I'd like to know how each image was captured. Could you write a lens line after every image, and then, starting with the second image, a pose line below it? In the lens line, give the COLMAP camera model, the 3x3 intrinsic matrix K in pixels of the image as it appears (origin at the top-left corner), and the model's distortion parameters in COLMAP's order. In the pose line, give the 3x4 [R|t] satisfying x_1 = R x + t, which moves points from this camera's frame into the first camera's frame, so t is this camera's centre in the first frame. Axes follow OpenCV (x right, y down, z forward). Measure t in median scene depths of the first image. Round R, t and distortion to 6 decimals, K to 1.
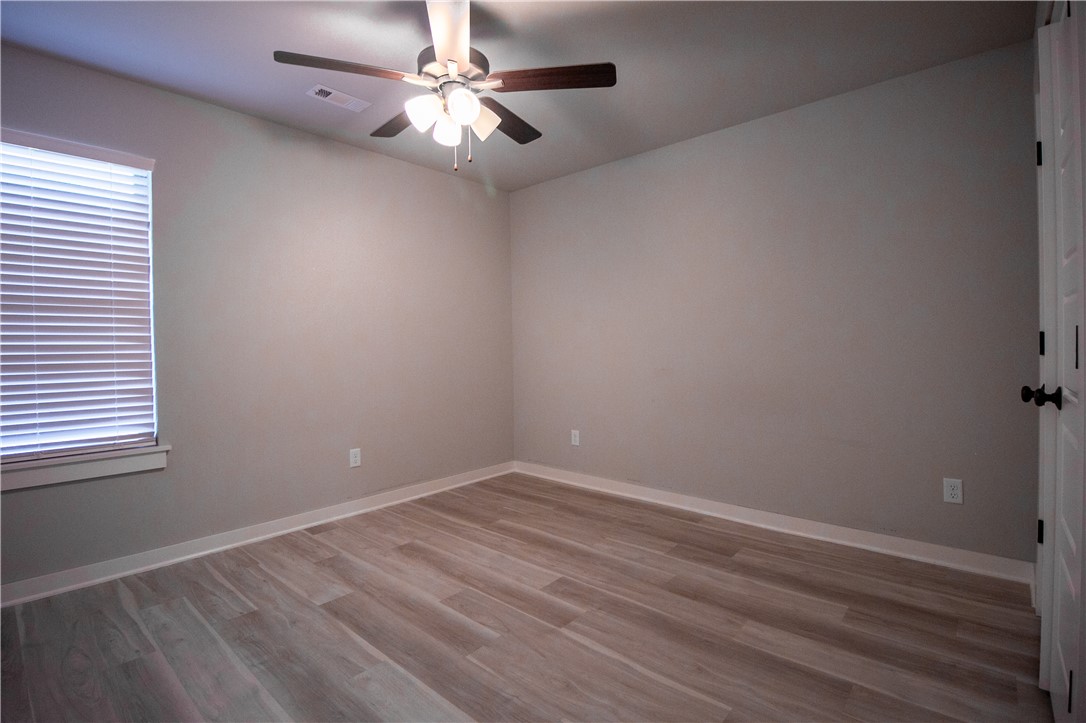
lens RADIAL K [[505.7, 0, 543.0], [0, 505.7, 357.0], [0, 0, 1]] dist [0.000127, -0.011666]
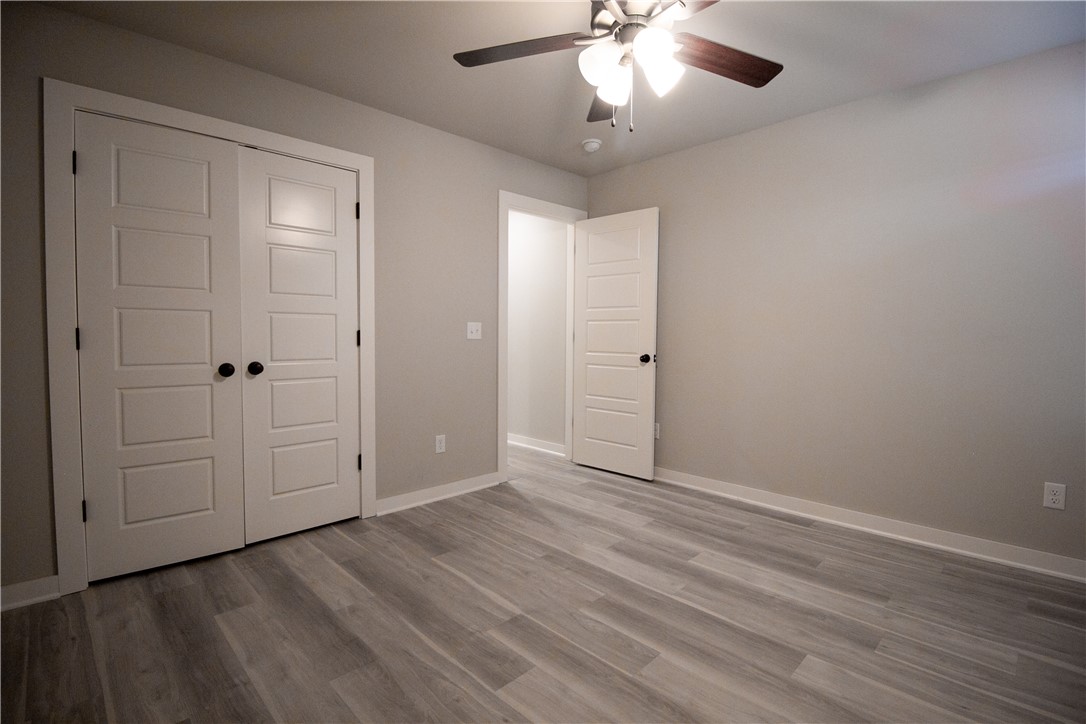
lens RADIAL K [[505.7, 0, 543.2], [0, 505.7, 358.1], [0, 0, 1]] dist [0.000127, -0.011666]
pose [[-0.997472, 0.003776, 0.070954, -0.084422], [0.008792, 0.997473, 0.070506, -0.051135], [-0.070508, 0.070952, -0.994985, 1.966633]]
